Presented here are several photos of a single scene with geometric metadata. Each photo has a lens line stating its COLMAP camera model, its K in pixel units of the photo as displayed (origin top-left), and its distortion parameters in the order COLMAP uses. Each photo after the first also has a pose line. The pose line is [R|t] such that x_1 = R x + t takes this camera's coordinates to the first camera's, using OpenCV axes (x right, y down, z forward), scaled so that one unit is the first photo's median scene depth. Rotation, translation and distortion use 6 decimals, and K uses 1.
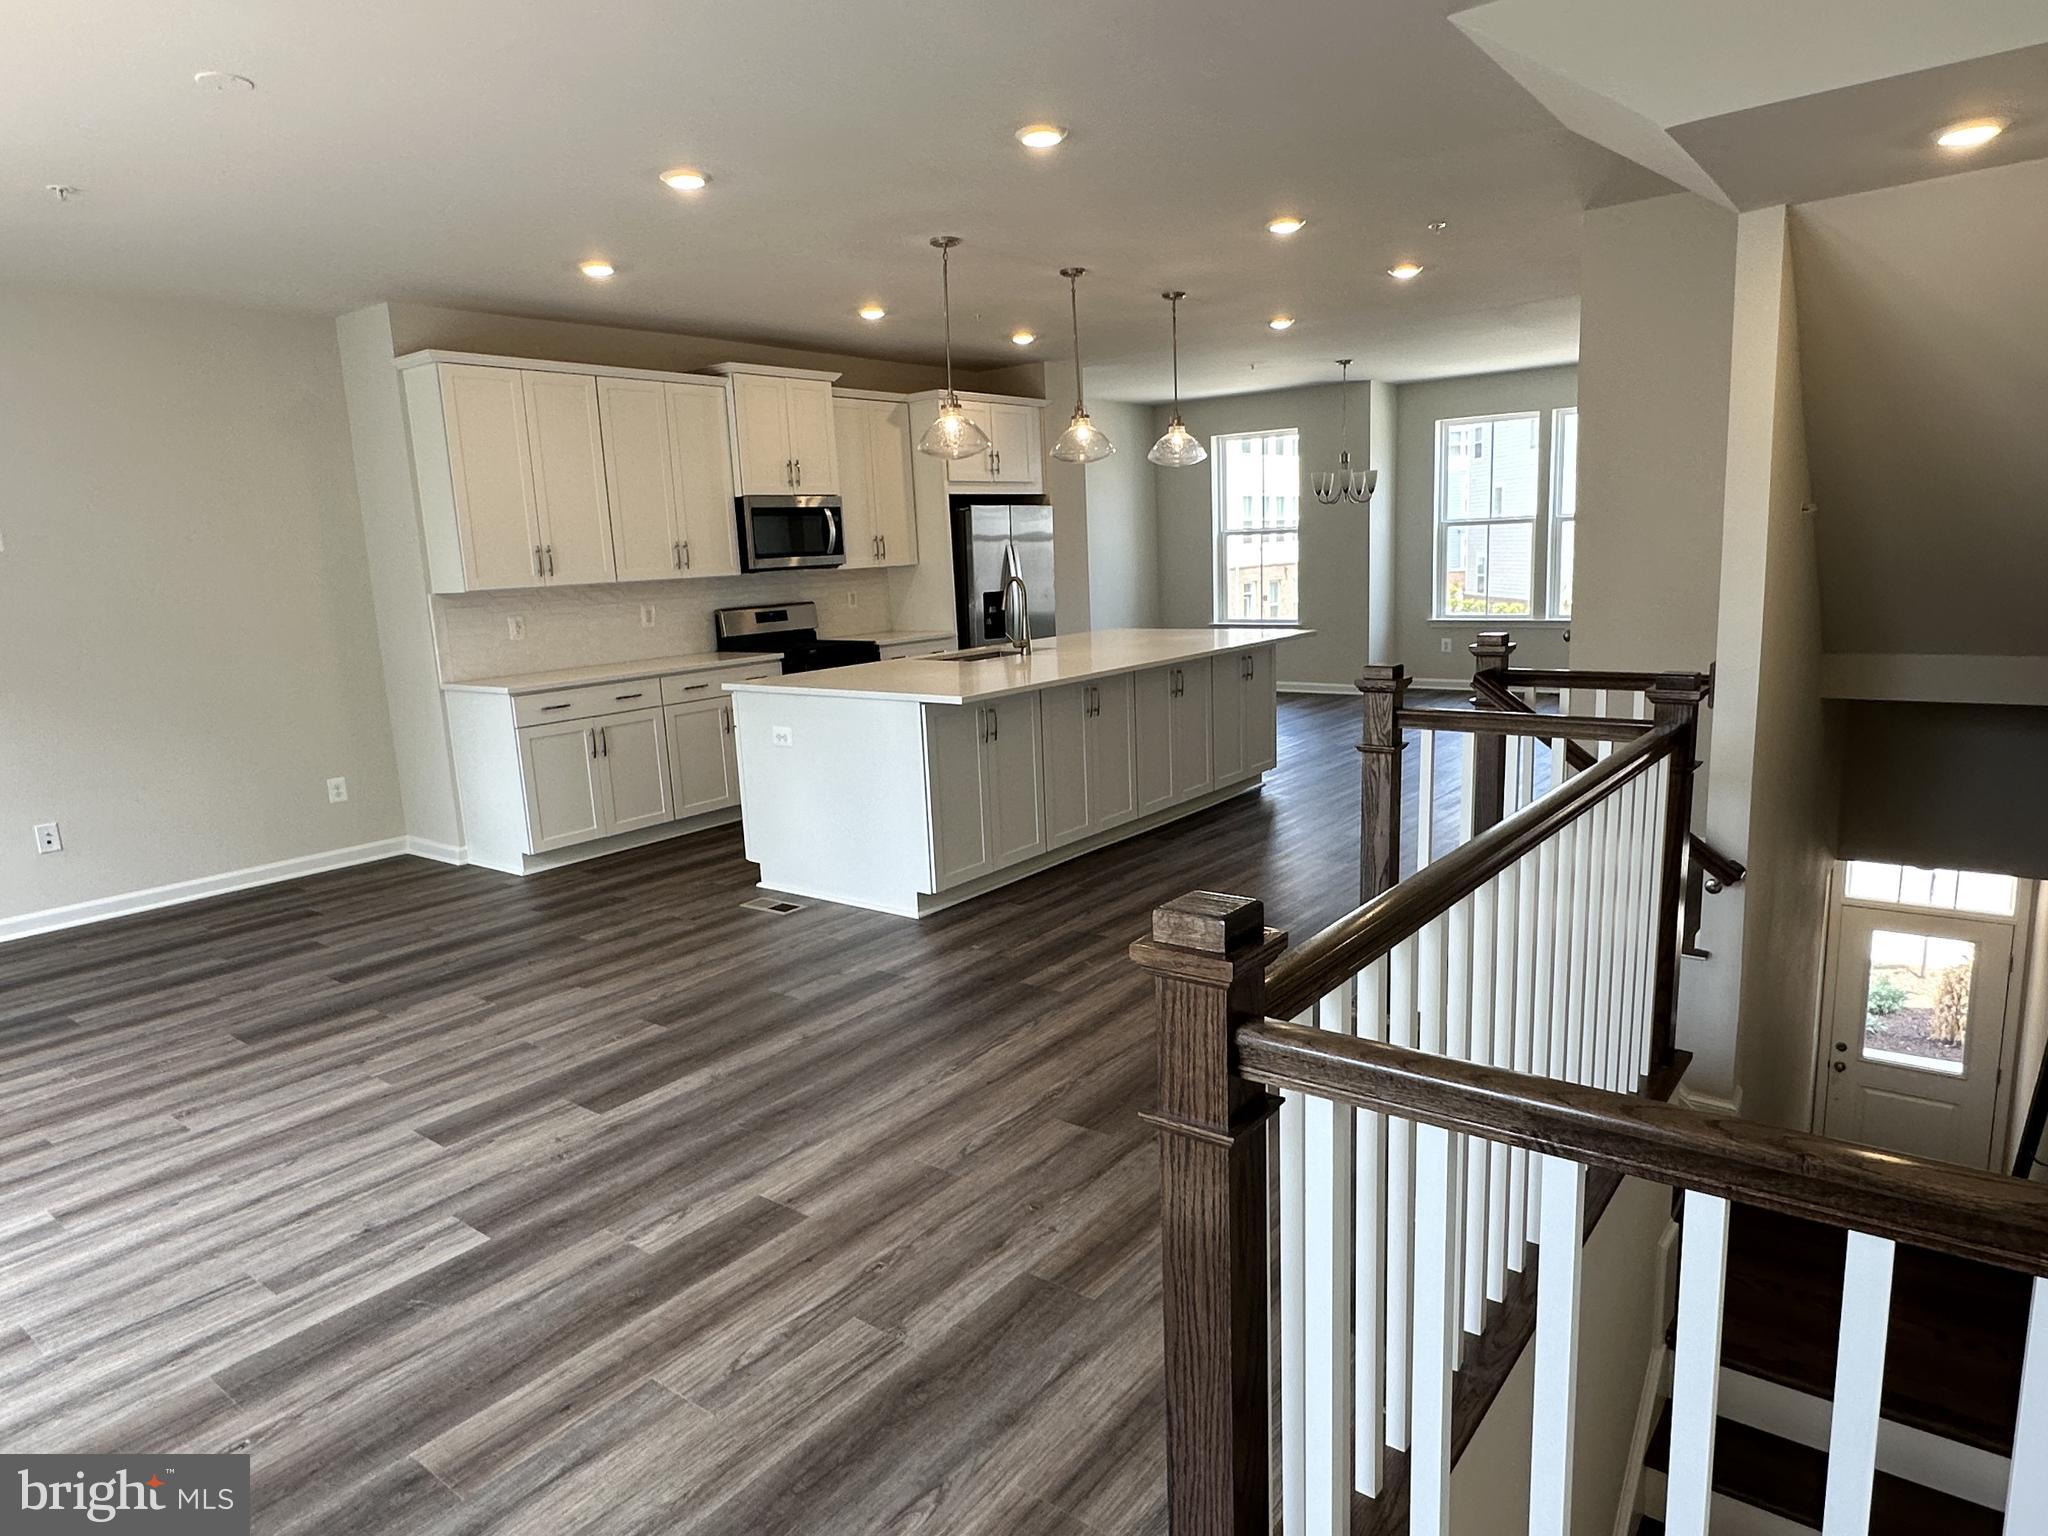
lens RADIAL K [[1244.9, 0, 1025.0], [0, 1244.9, 774.1], [0, 0, 1]] dist [-0.002012, 0.000301]
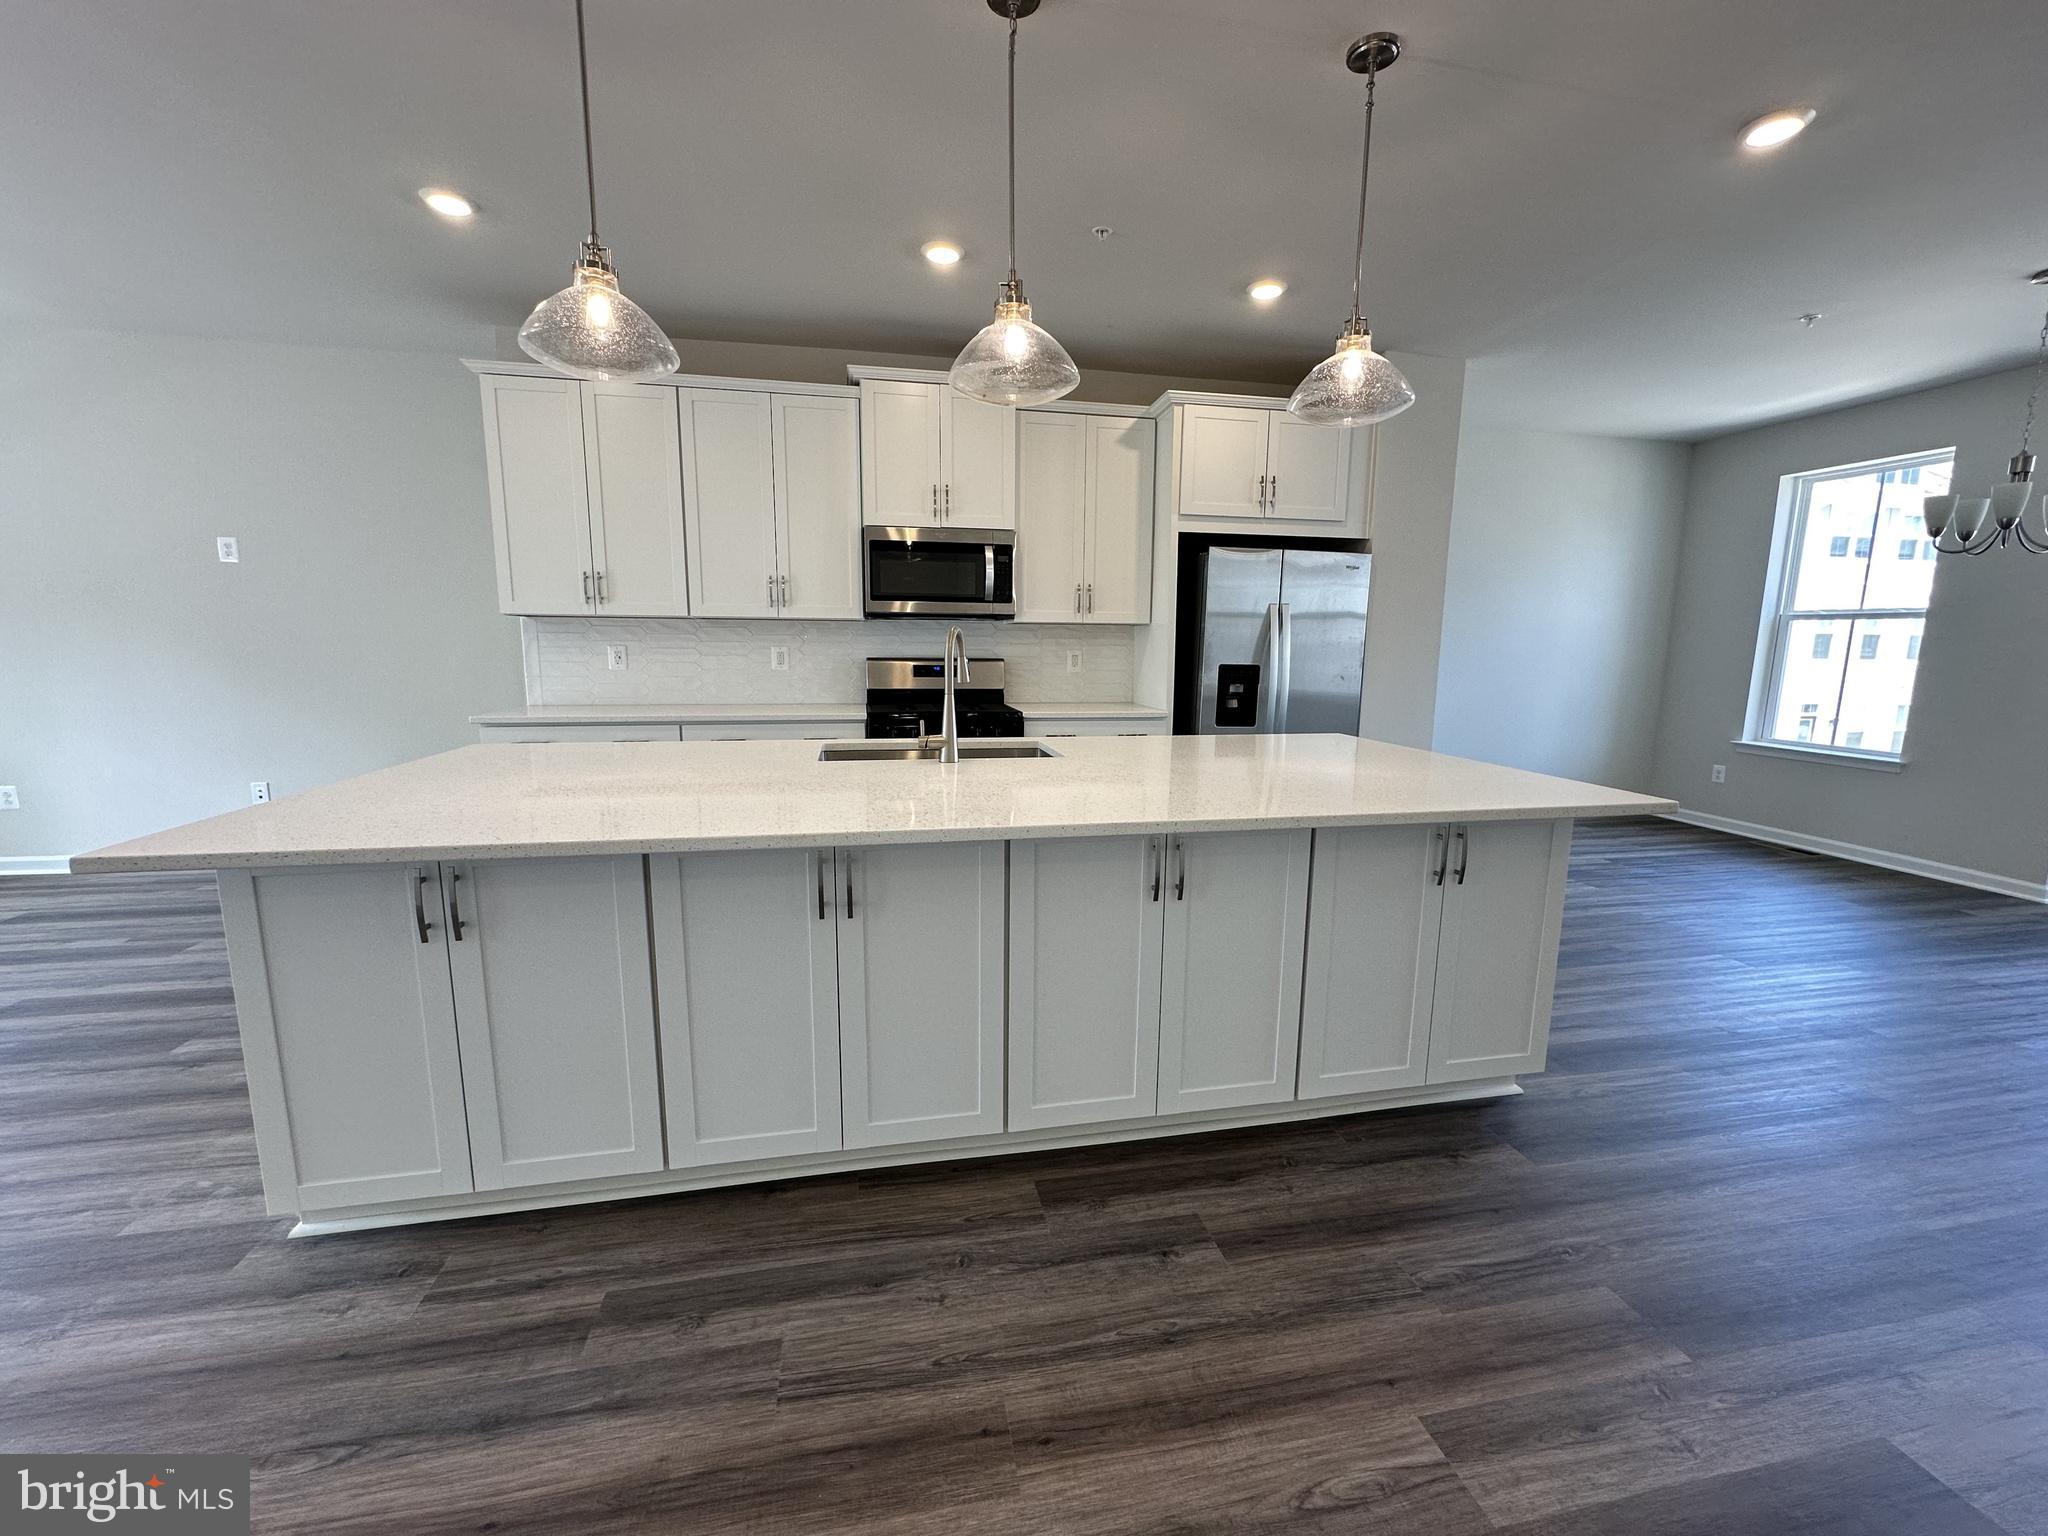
lens RADIAL K [[820.4, 0, 1024.2], [0, 820.4, 765.4], [0, 0, 1]] dist [-0.001122, -0.000513]
pose [[0.756194, 0.153011, -0.636206, 0.215141], [-0.161952, 0.985791, 0.044592, -0.093765], [0.633989, 0.069315, 0.770230, 0.579628]]
